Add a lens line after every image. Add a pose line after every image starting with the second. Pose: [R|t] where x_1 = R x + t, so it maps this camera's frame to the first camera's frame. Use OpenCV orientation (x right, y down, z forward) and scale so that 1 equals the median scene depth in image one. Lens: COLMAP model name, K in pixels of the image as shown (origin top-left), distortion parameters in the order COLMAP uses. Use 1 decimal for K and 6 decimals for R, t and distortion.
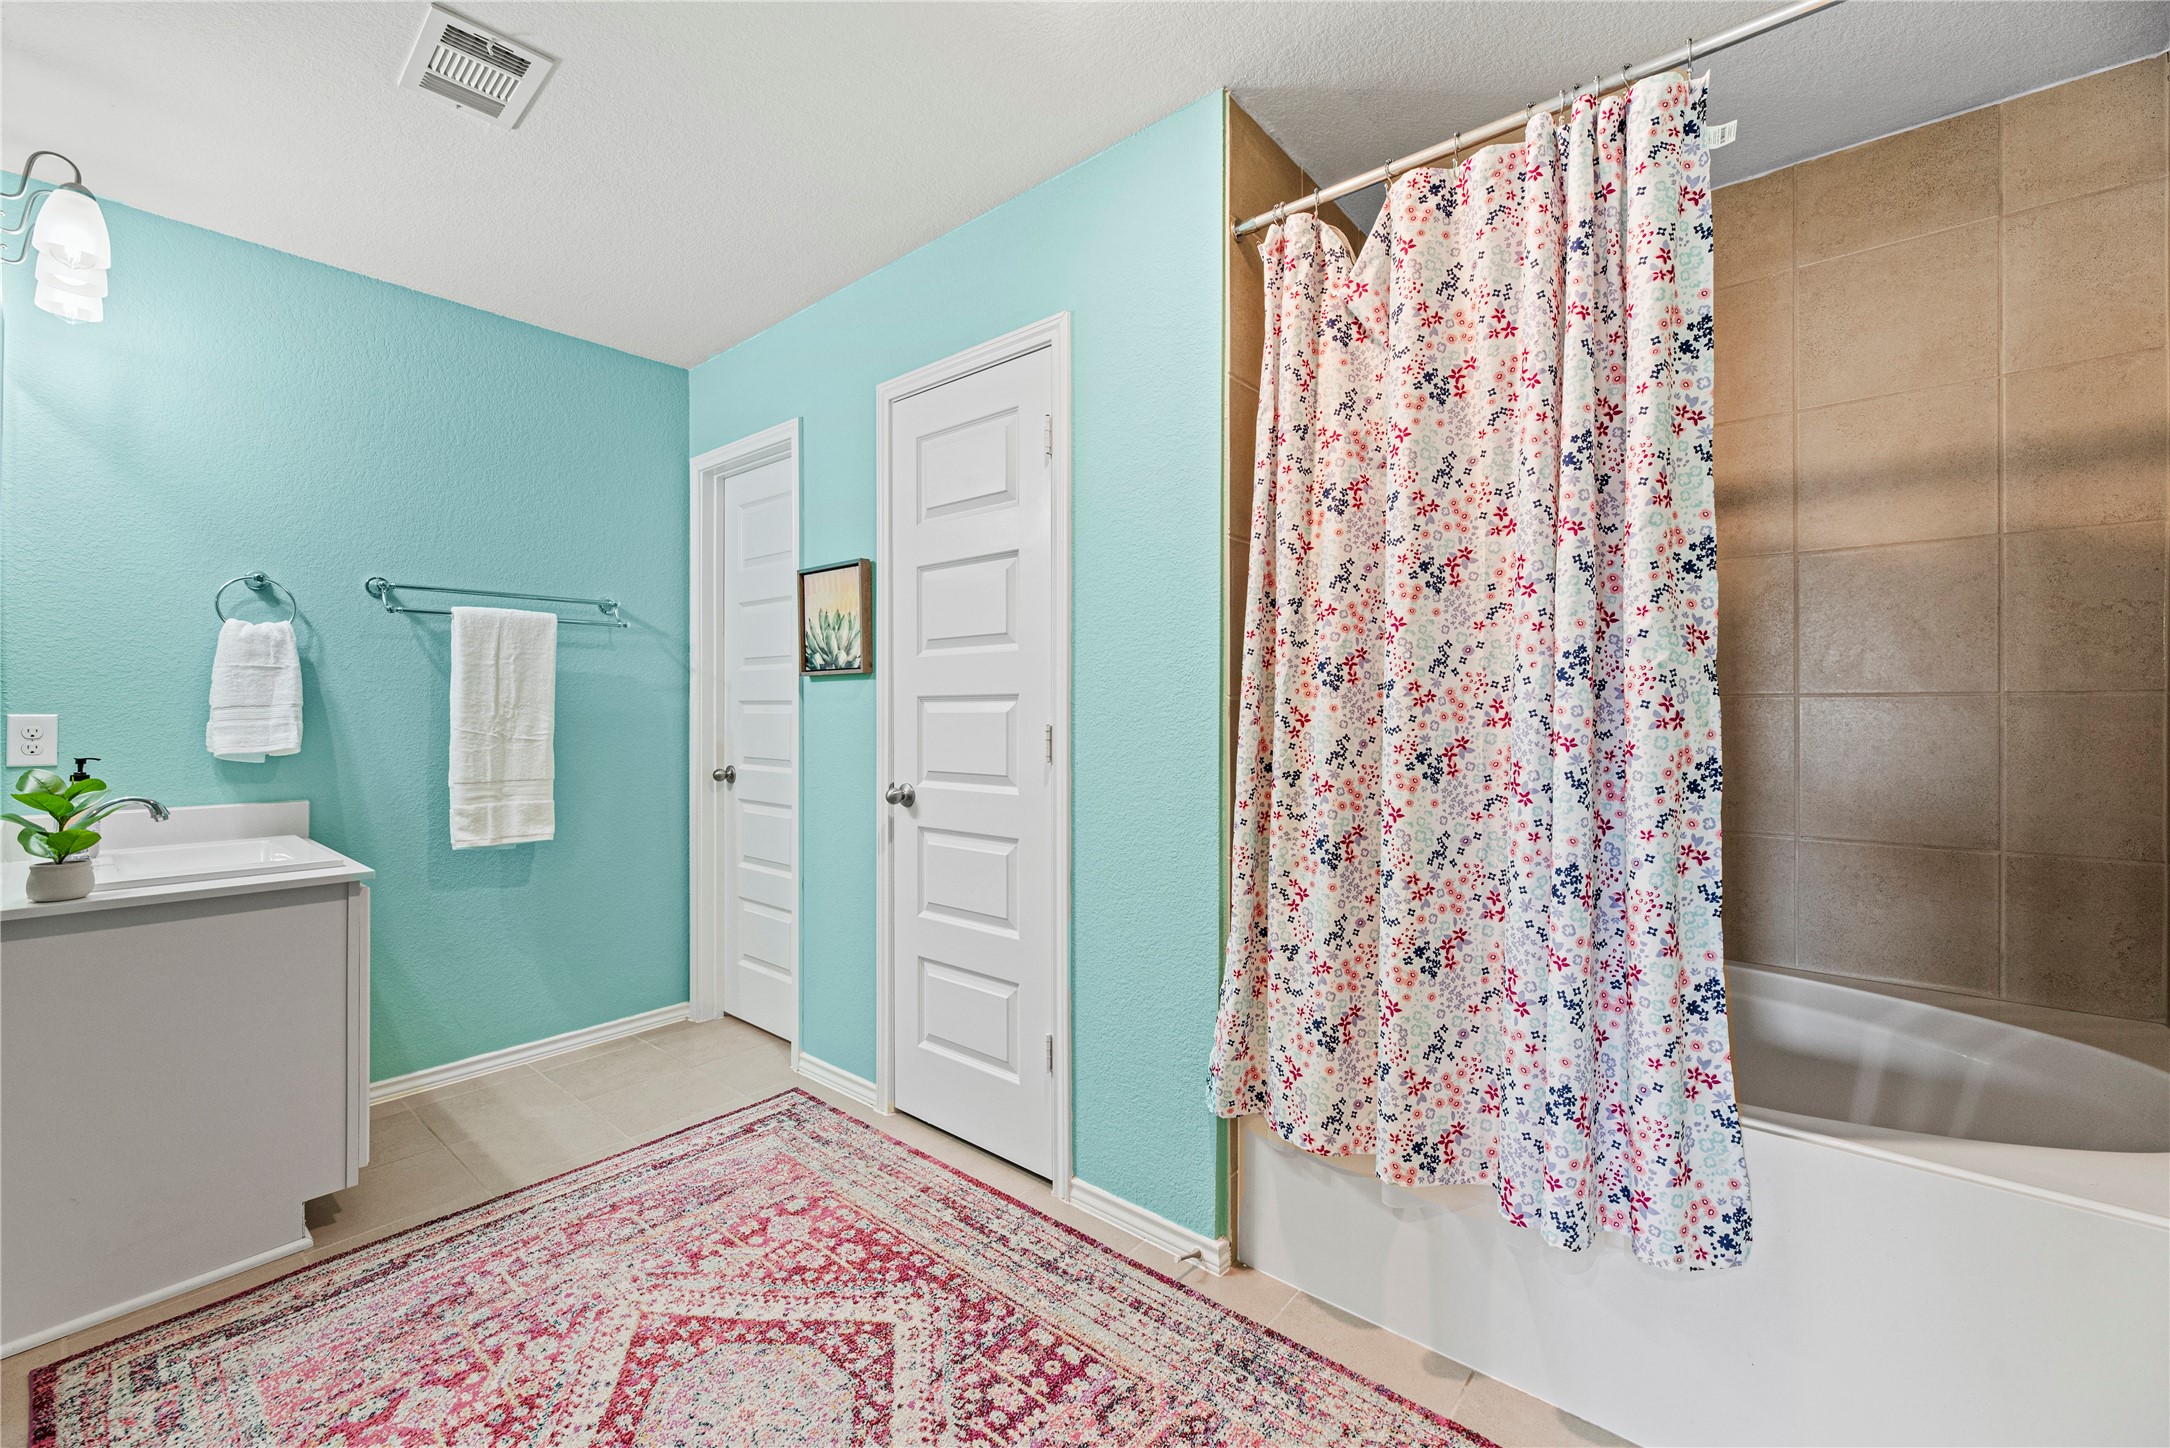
lens RADIAL K [[881.3, 0, 1082.7], [0, 881.3, 713.6], [0, 0, 1]] dist [0.004197, -0.001197]
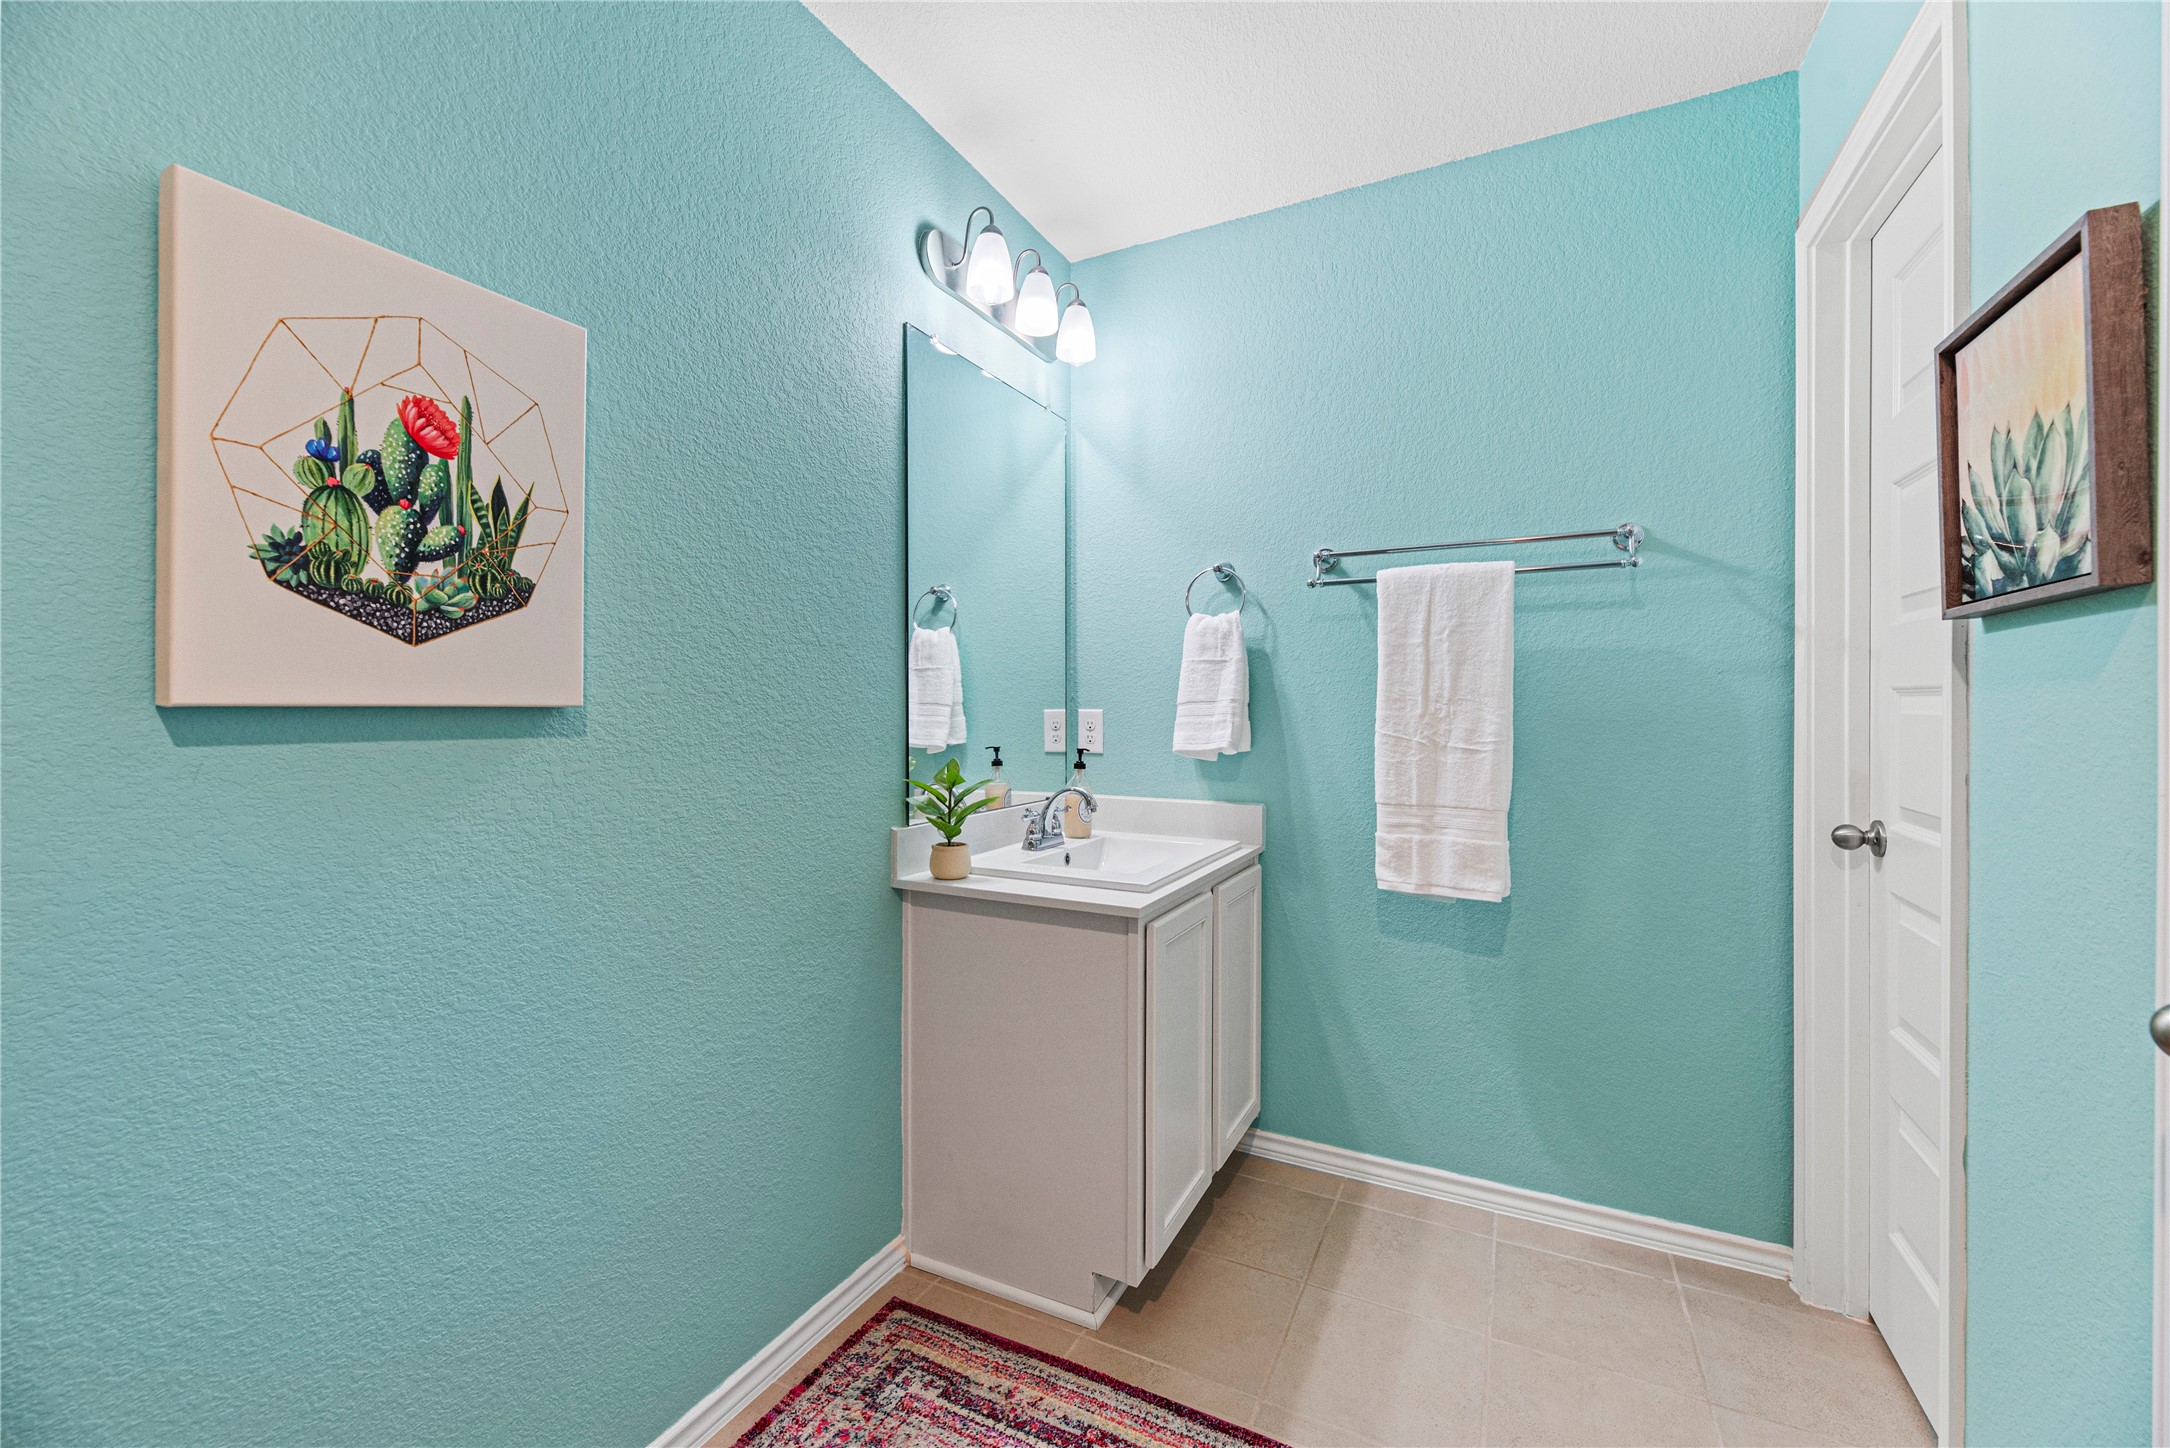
lens RADIAL K [[881.3, 0, 1078.7], [0, 881.3, 710.3], [0, 0, 1]] dist [0.004197, -0.001197]
pose [[0.227125, 0.006052, -0.973847, -0.030304], [-0.004579, 0.999976, 0.005146, -0.003121], [0.973855, 0.003291, 0.227147, 0.561980]]
